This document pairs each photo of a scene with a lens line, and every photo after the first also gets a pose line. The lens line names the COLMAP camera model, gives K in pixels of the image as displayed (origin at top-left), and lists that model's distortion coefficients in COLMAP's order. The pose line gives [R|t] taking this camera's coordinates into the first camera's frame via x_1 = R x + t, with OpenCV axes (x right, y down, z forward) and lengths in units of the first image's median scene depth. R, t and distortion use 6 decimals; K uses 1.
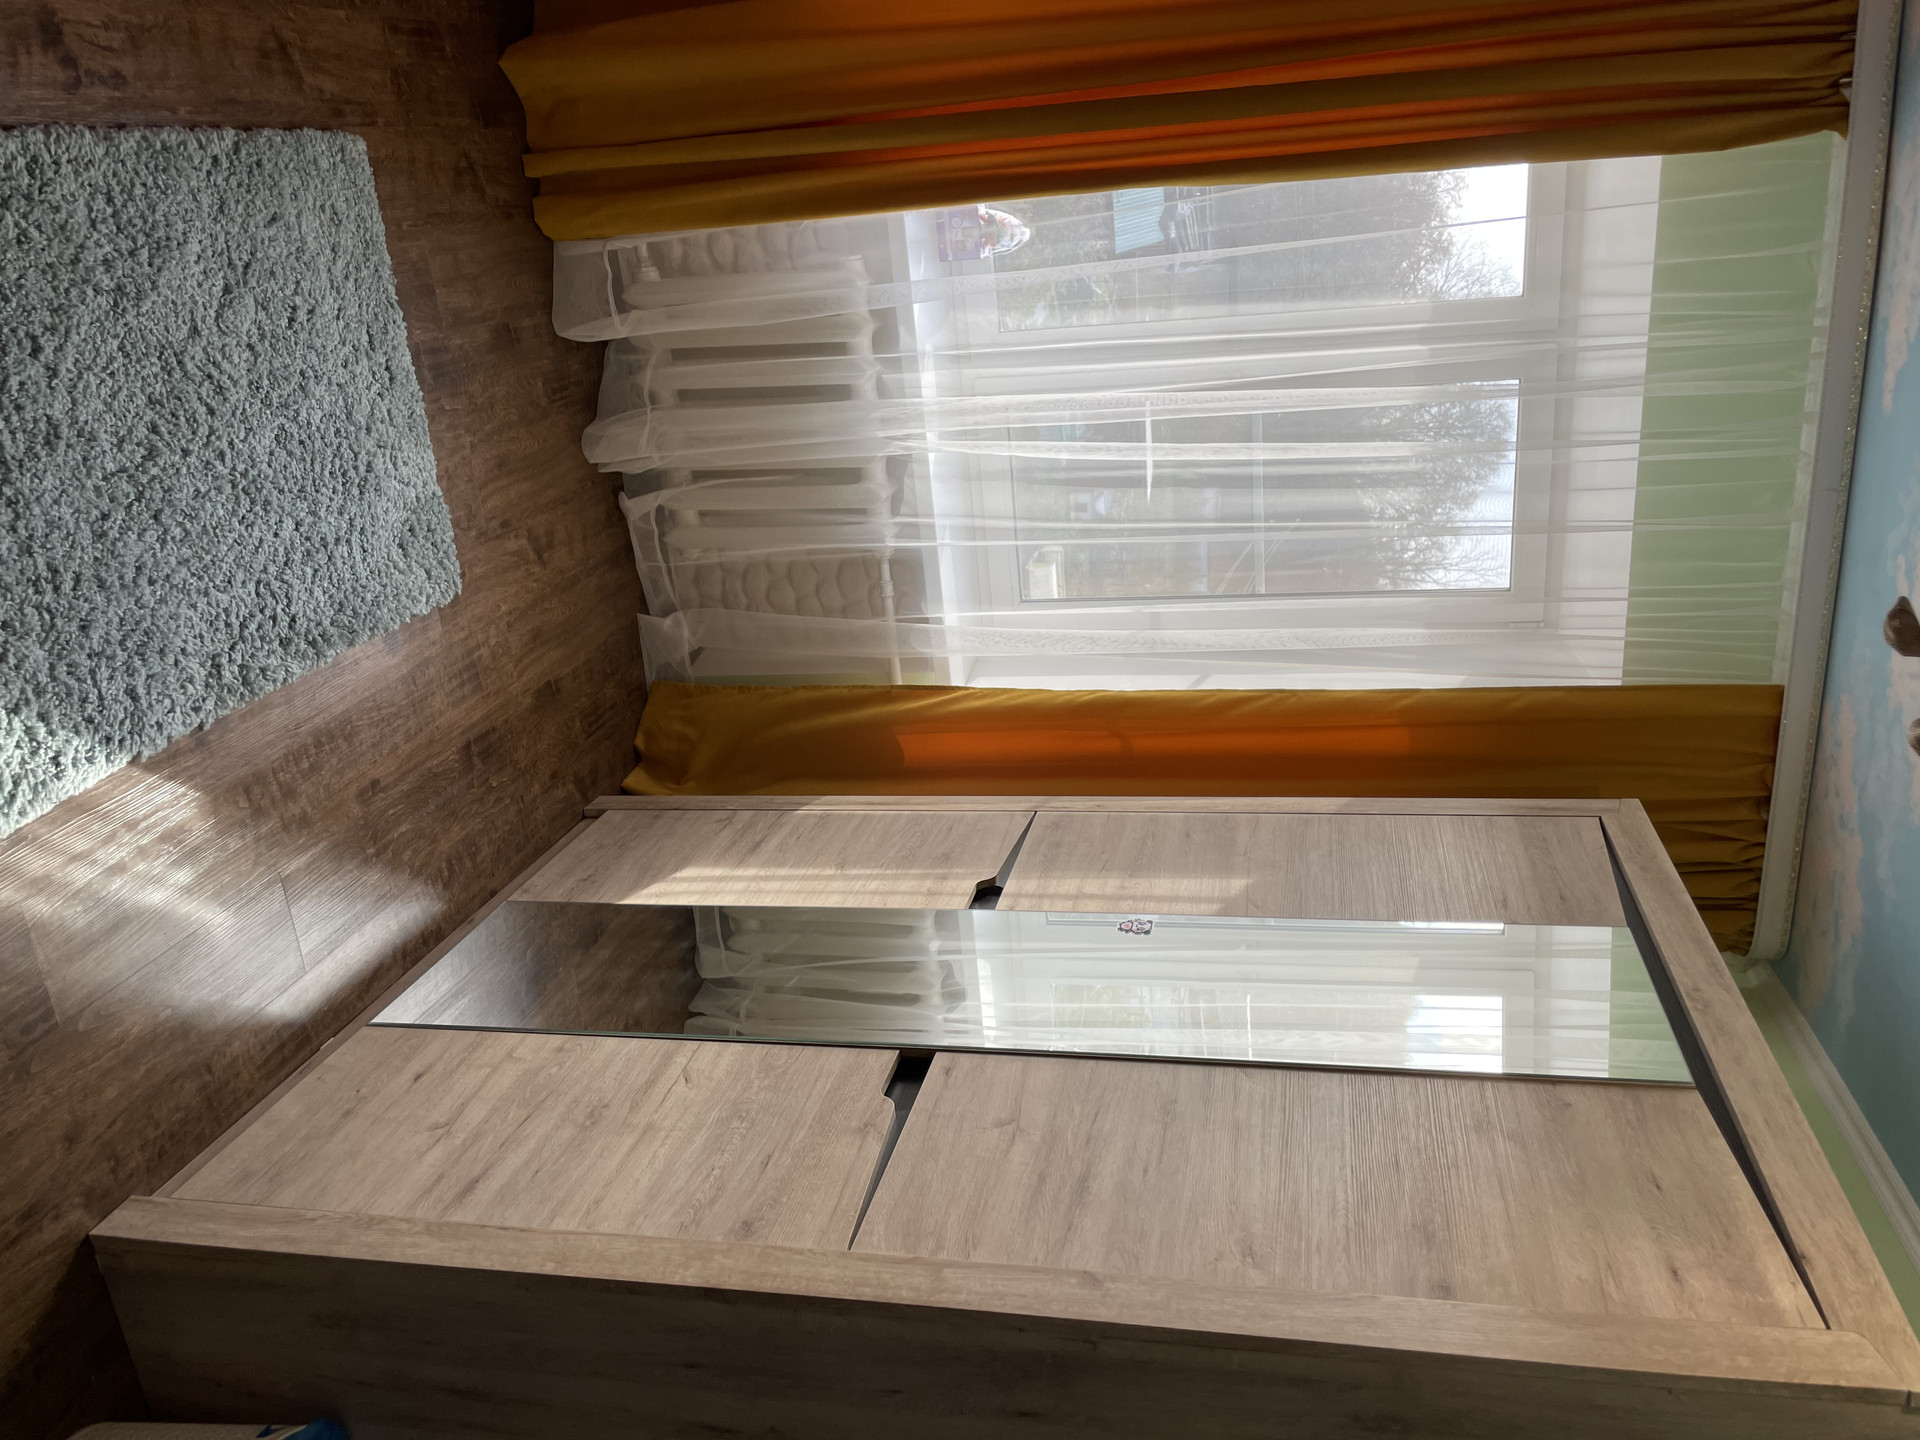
lens RADIAL K [[1460.6, 0, 960.0], [0, 1460.6, 720.0], [0, 0, 1]] dist [0.088694, -0.106842]
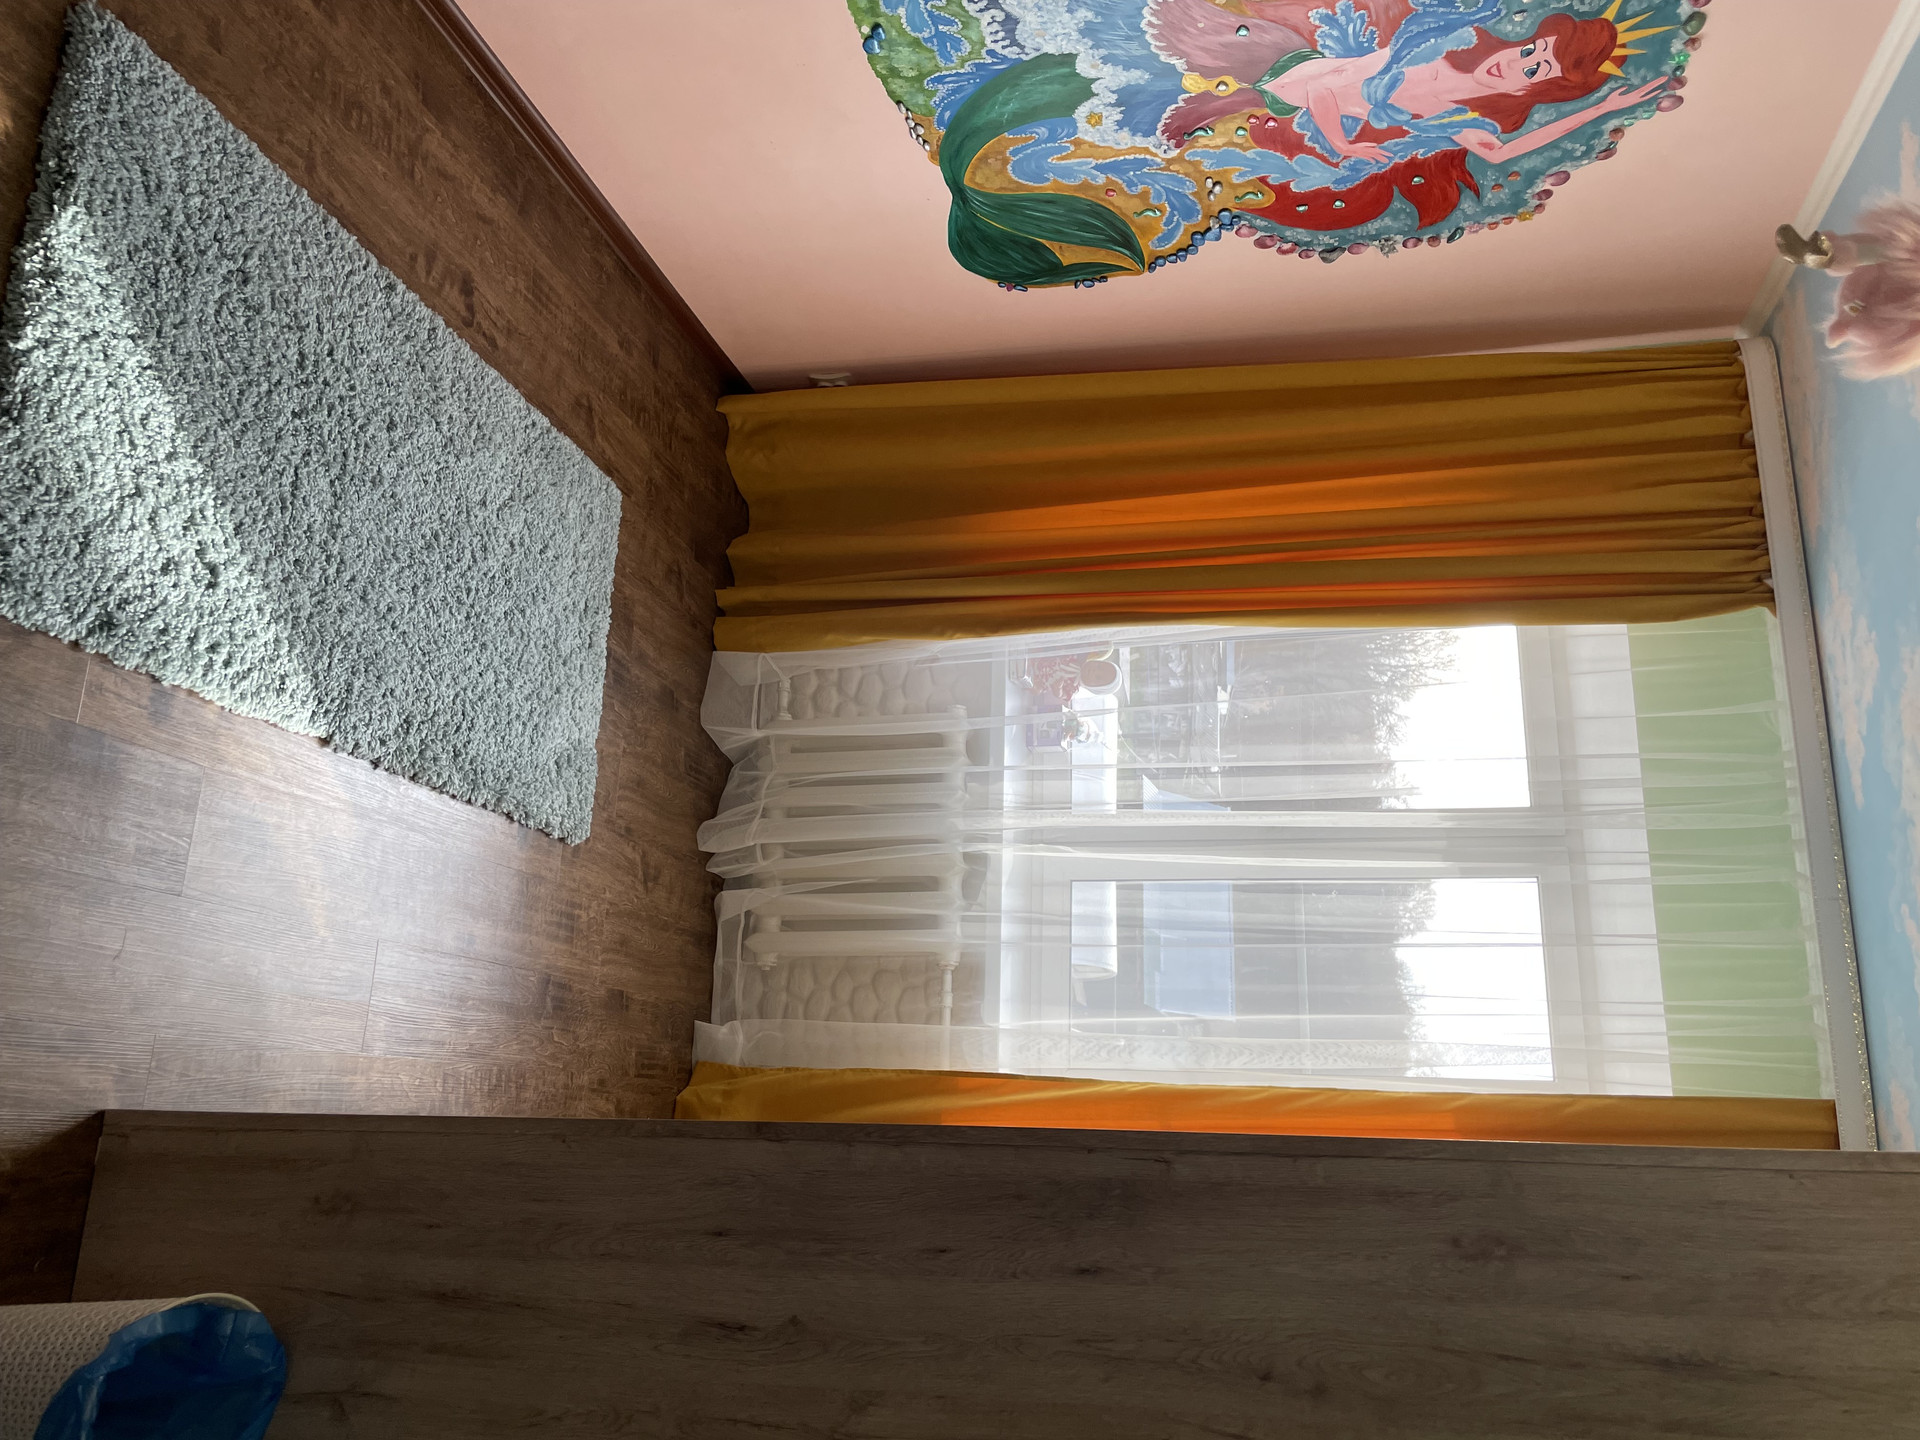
lens RADIAL K [[1441.0, 0, 949.6], [0, 1441.0, 722.0], [0, 0, 1]] dist [0.080781, -0.091129]
pose [[0.992491, 0.110400, -0.052658, -0.023484], [-0.120485, 0.808193, -0.576461, 0.534221], [-0.021083, 0.578478, 0.815426, 0.066199]]
